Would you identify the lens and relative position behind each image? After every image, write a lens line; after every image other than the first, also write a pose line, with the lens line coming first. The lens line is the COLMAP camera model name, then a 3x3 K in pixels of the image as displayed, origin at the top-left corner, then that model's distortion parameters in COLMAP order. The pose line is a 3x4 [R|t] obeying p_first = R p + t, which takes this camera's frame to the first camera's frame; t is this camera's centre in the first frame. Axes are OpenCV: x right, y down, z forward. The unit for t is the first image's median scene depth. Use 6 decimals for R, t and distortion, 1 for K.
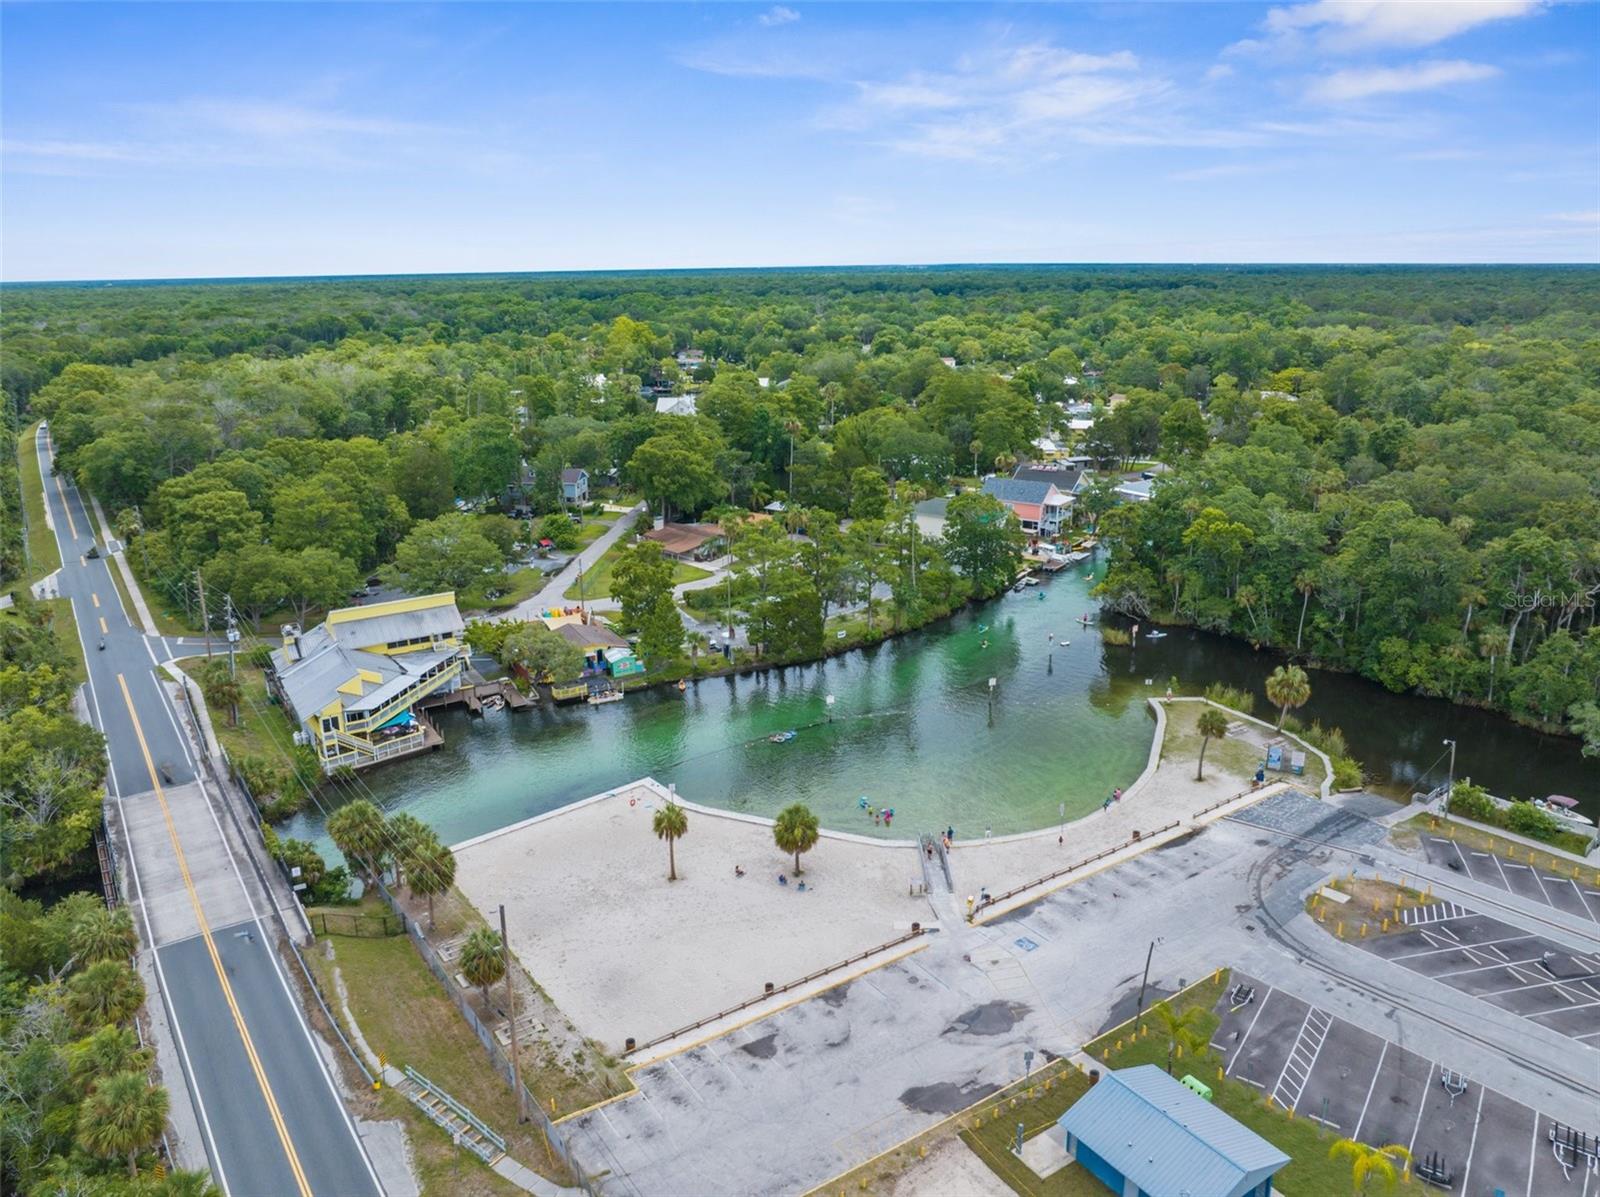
lens RADIAL K [[1120.7, 0, 814.0], [0, 1120.7, 599.7], [0, 0, 1]] dist [-0.005010, 0.003962]
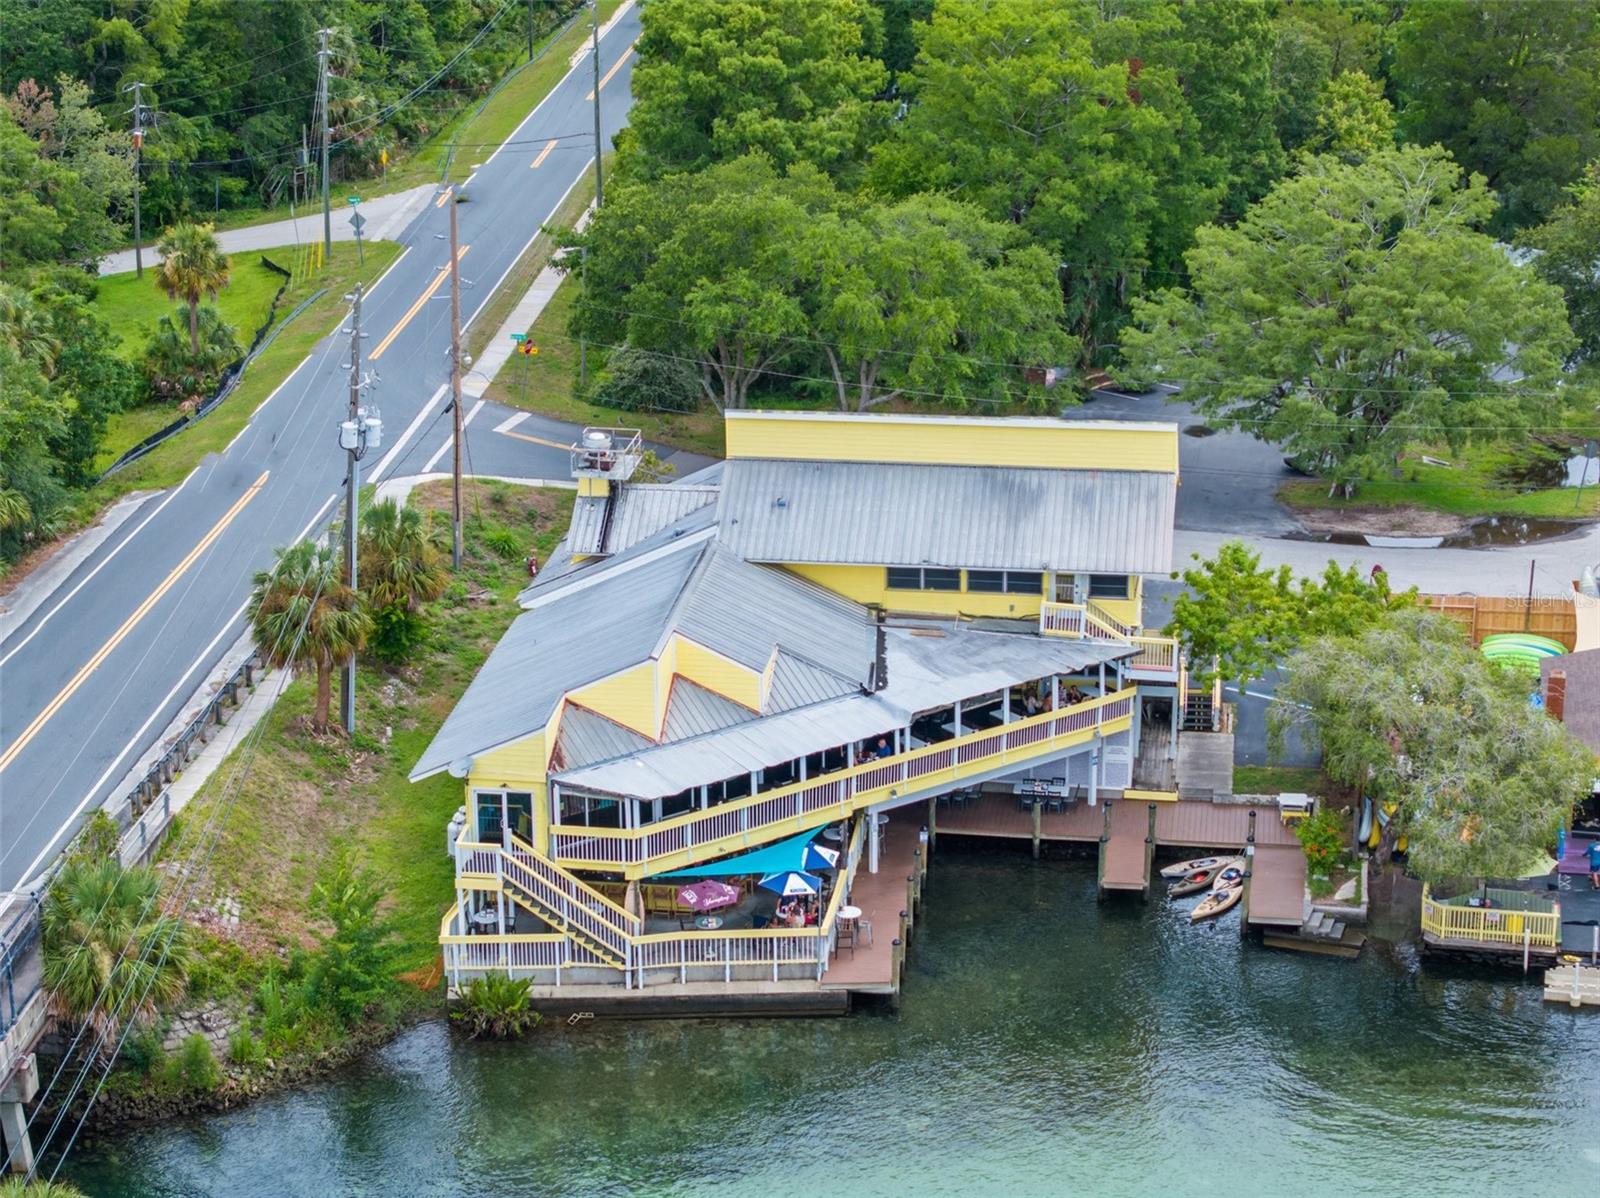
lens RADIAL K [[3245.4, 0, 800.4], [0, 3245.4, 599.4], [0, 0, 1]] dist [-0.021962, 0.000000]
pose [[0.770547, 0.214278, -0.600285, 0.074106], [-0.188866, 0.976260, 0.106051, -0.032653], [0.608758, 0.031656, 0.792724, 0.374976]]
